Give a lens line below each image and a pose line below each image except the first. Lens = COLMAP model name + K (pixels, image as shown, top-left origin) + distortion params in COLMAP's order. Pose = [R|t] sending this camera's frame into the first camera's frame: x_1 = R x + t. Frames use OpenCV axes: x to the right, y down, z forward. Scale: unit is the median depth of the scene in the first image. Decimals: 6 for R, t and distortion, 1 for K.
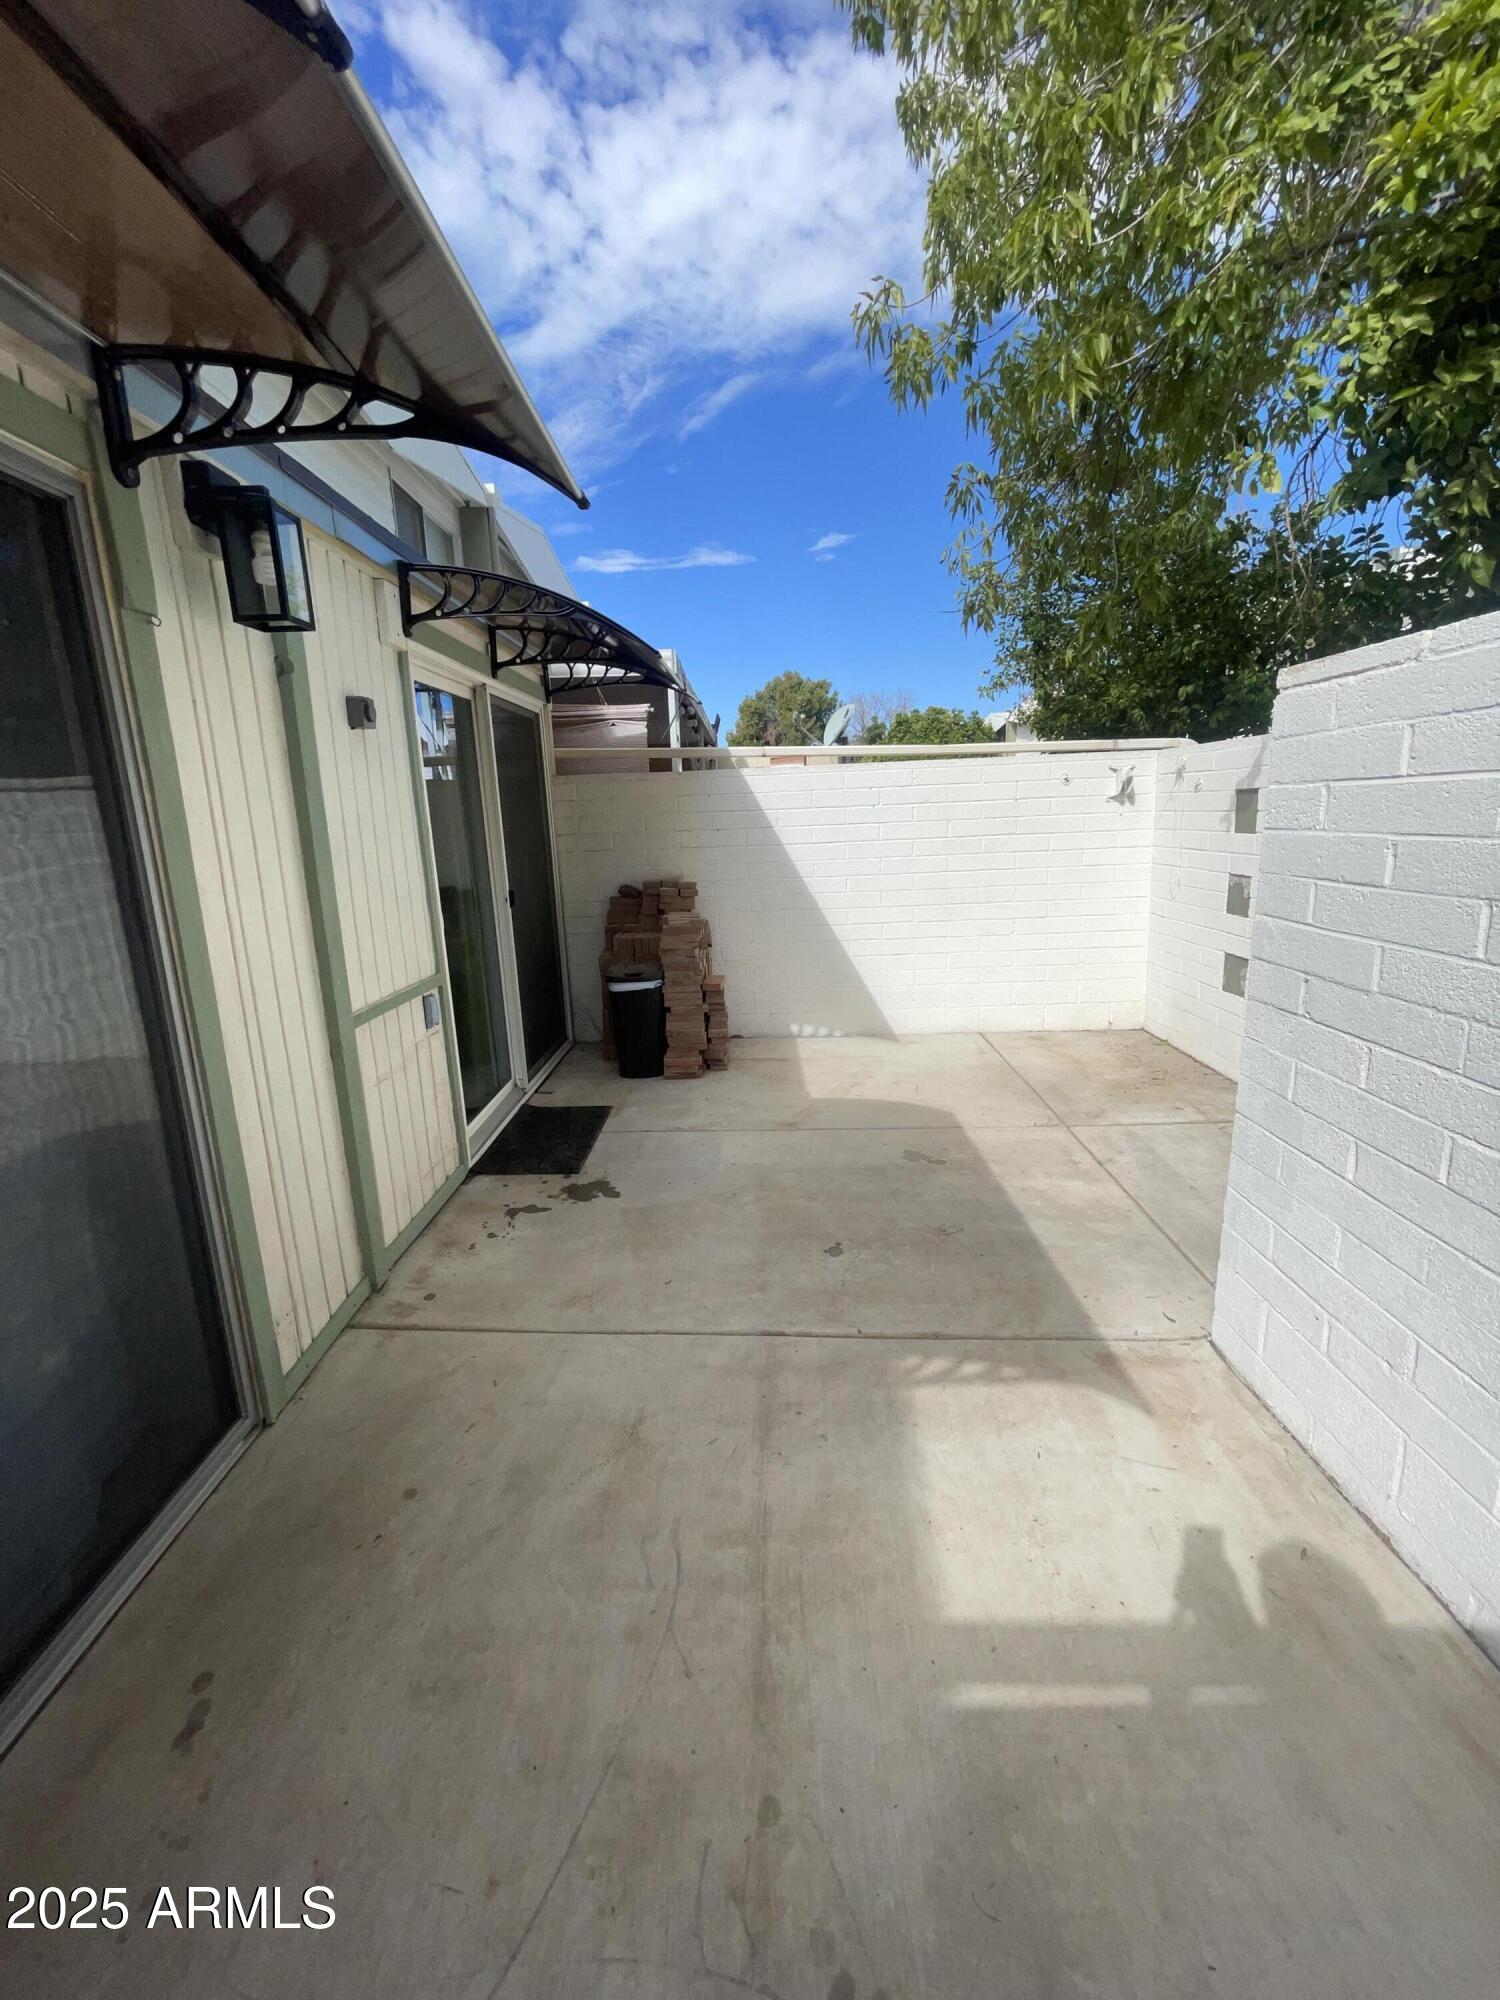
lens RADIAL K [[811.0, 0, 751.3], [0, 811.0, 990.7], [0, 0, 1]] dist [-0.006856, 0.002109]
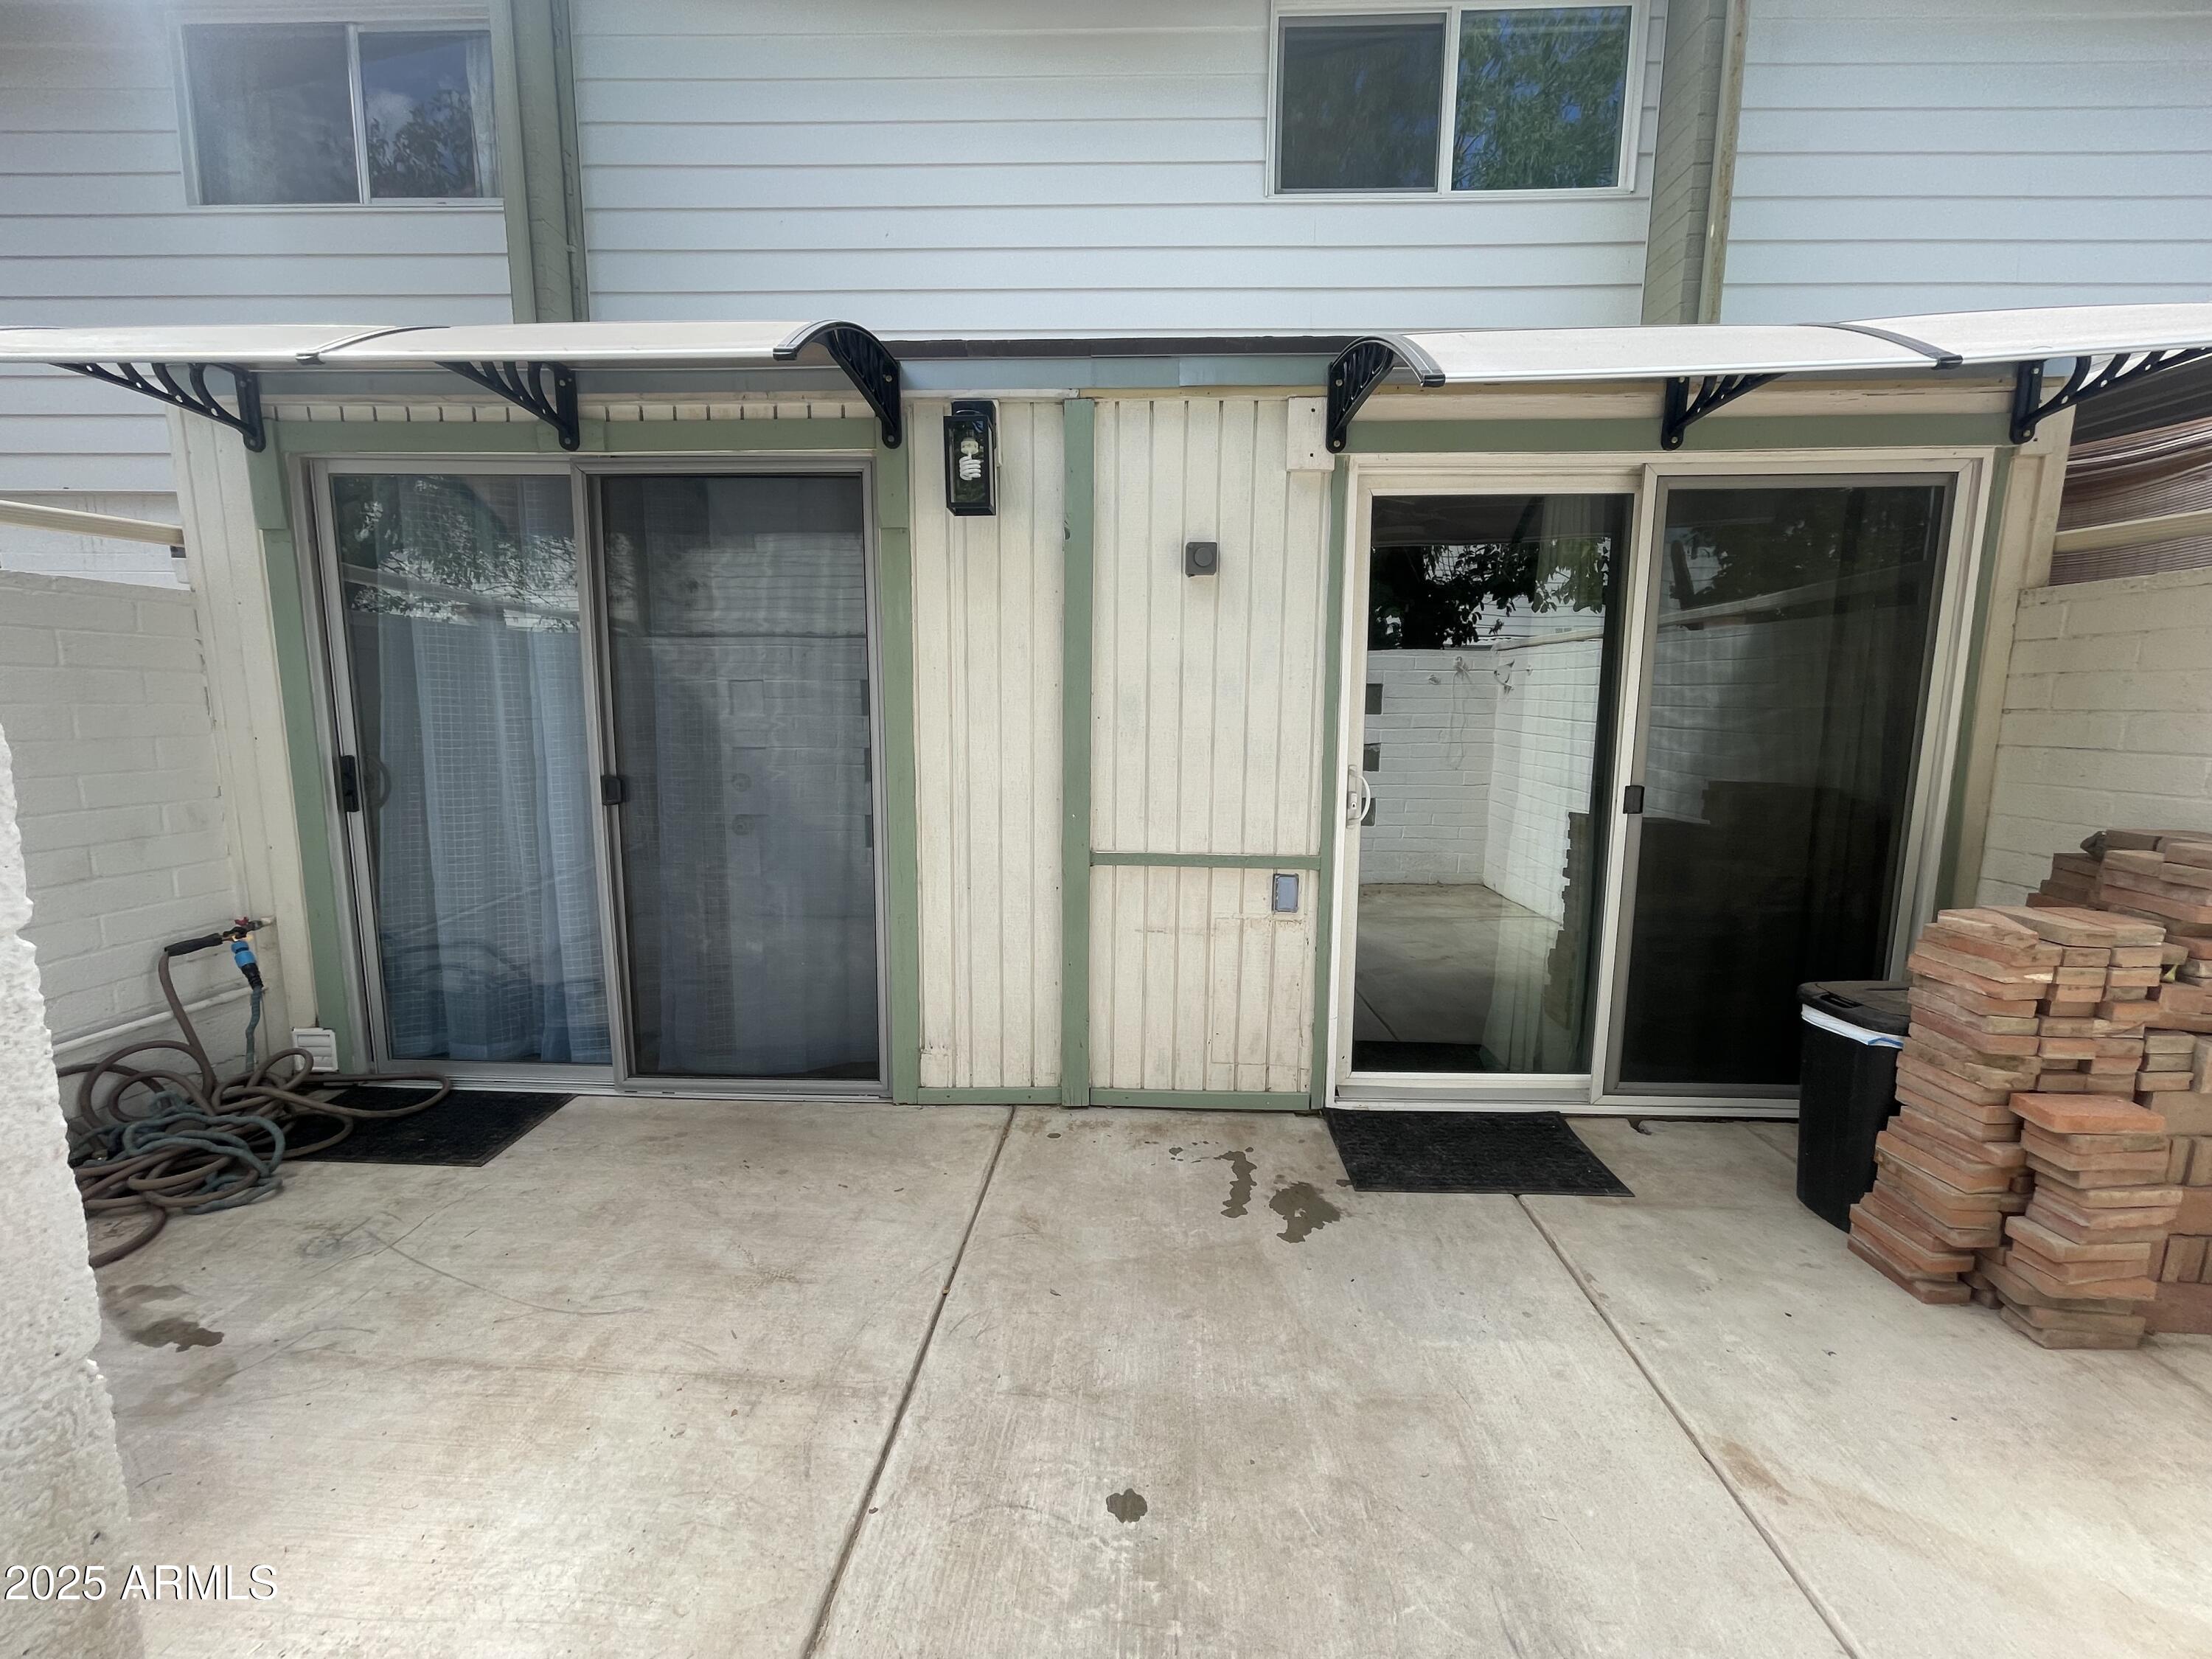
lens RADIAL K [[896.9, 0, 1102.0], [0, 896.9, 822.8], [0, 0, 1]] dist [-0.006856, 0.002109]
pose [[-0.025125, 0.171626, -0.984842, 0.531204], [-0.219192, 0.960234, 0.172929, -0.170050], [0.975358, 0.220215, 0.013493, 0.798250]]
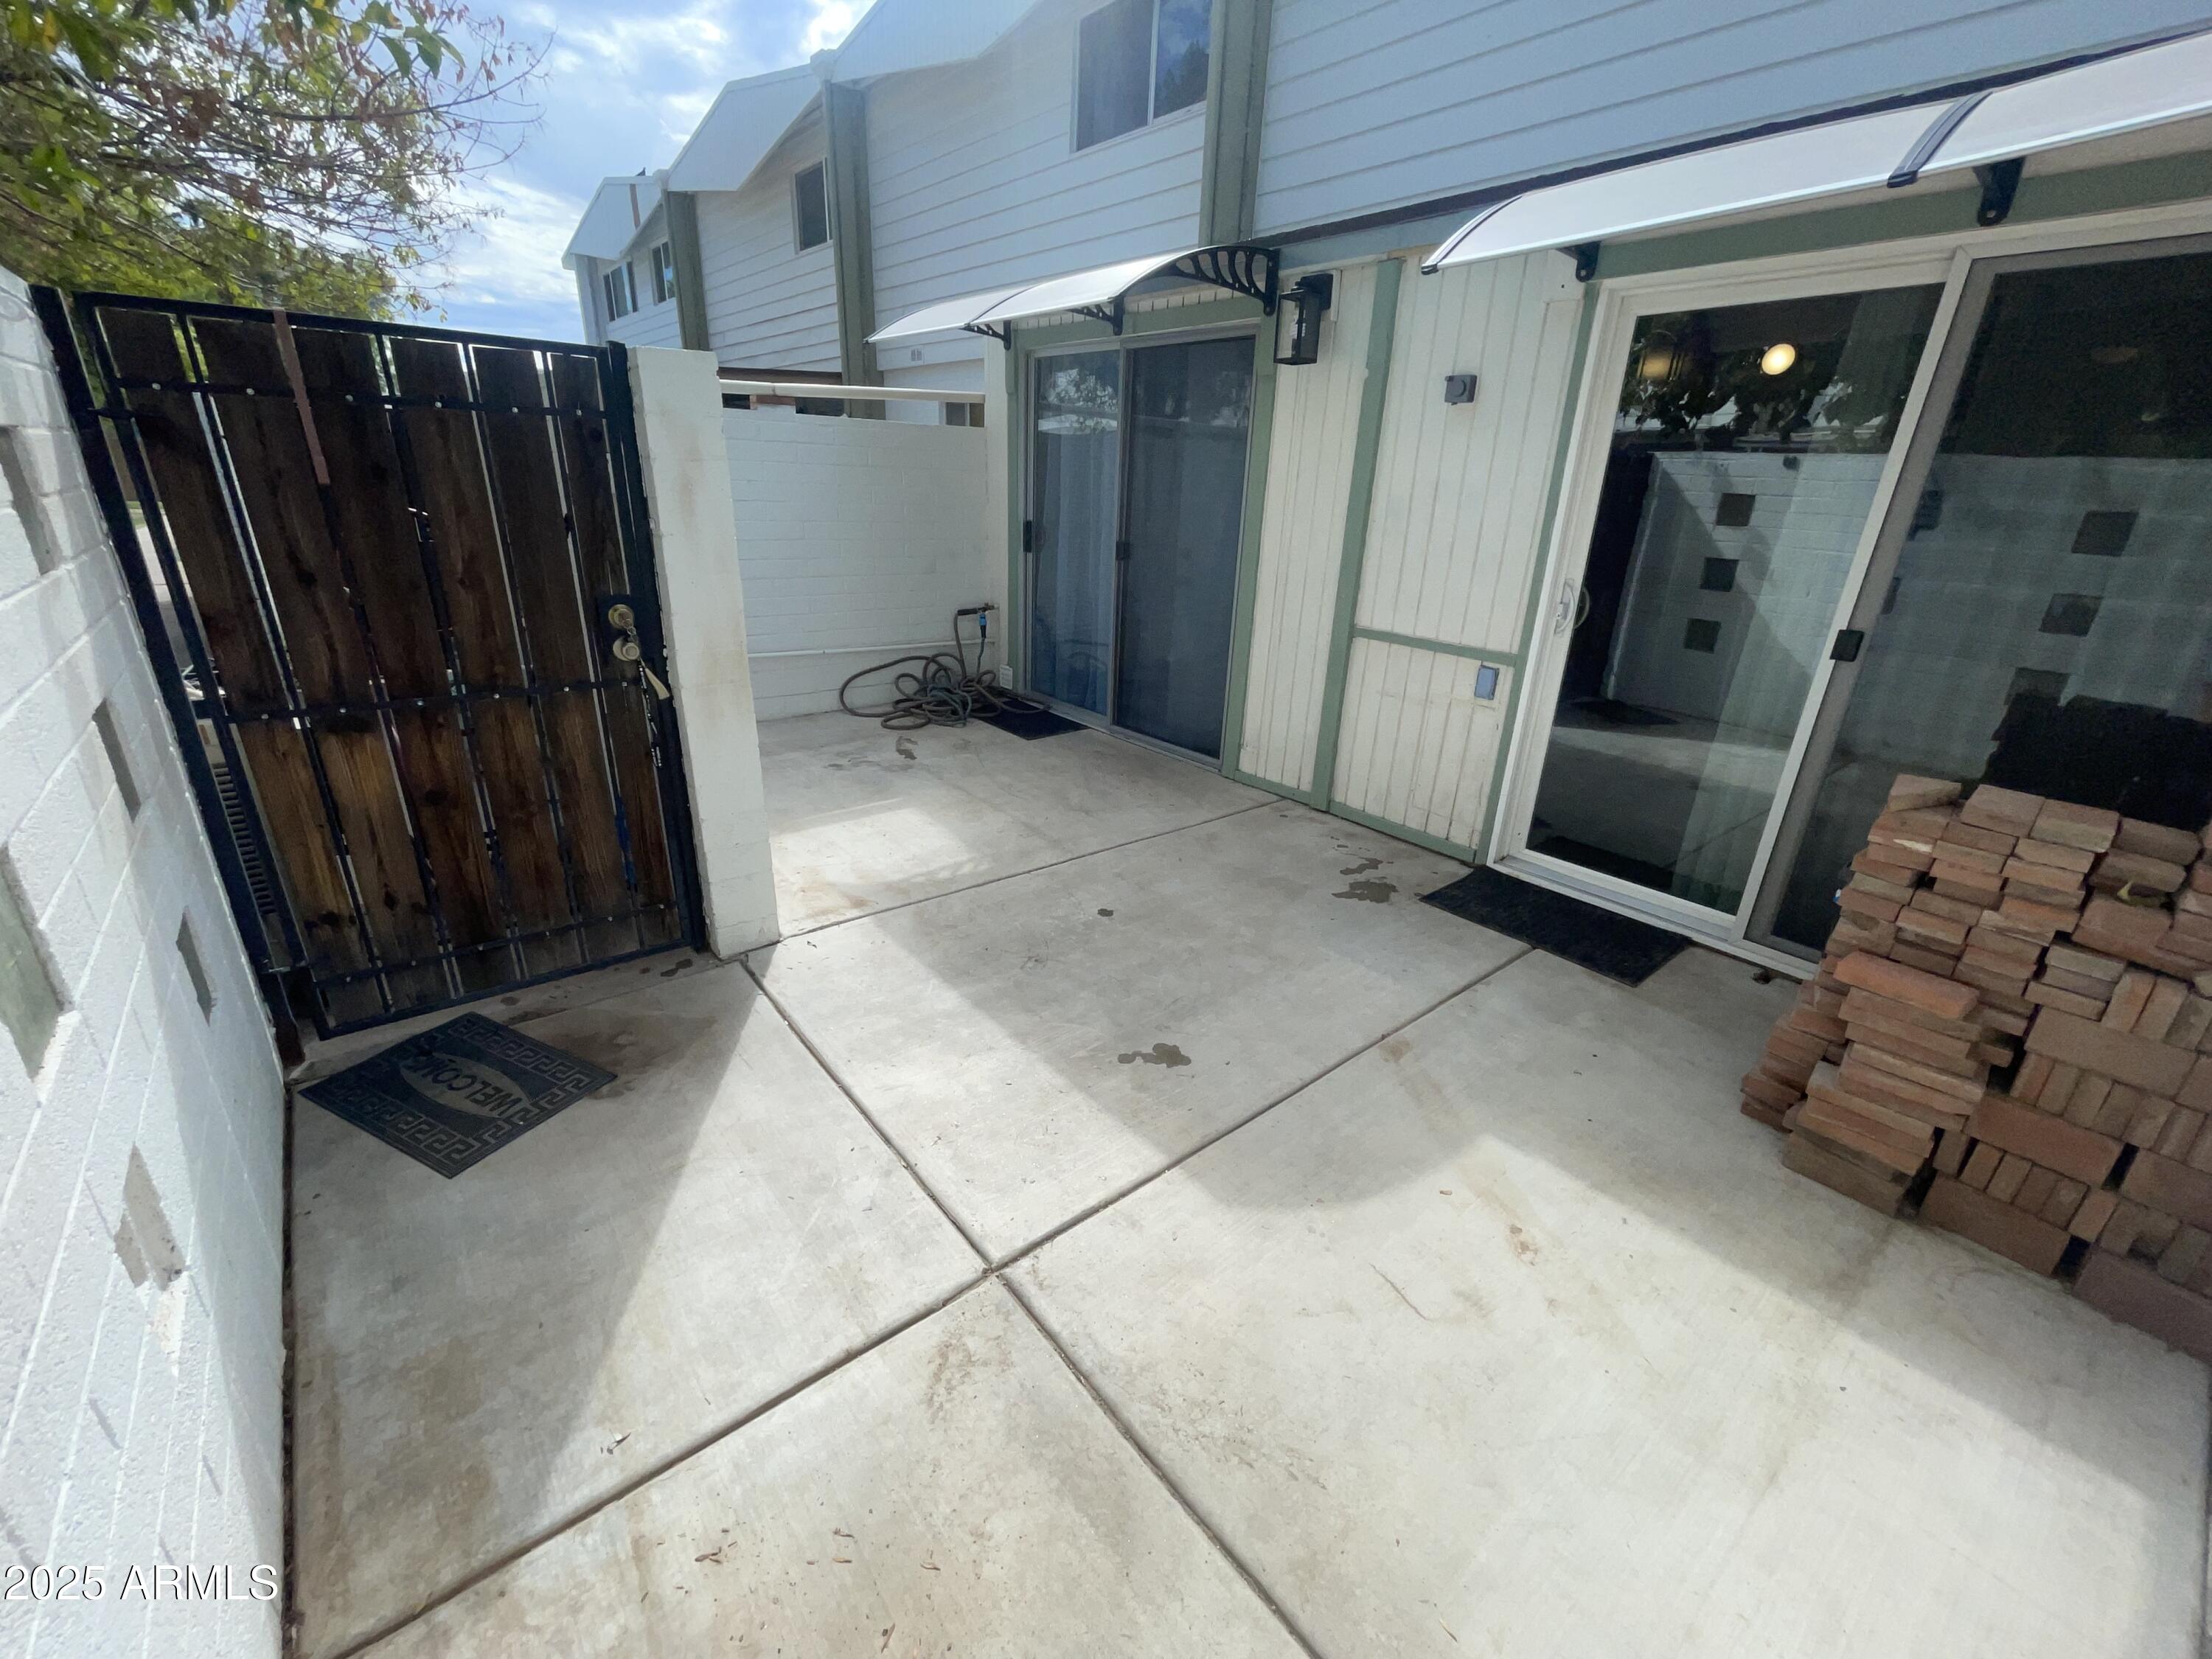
lens RADIAL K [[896.9, 0, 1101.3], [0, 896.9, 825.8], [0, 0, 1]] dist [-0.006856, 0.002109]
pose [[-0.764691, 0.242706, -0.596944, 0.709510], [-0.146357, 0.836736, 0.527685, -0.357896], [0.627557, 0.490883, -0.604323, 1.496724]]
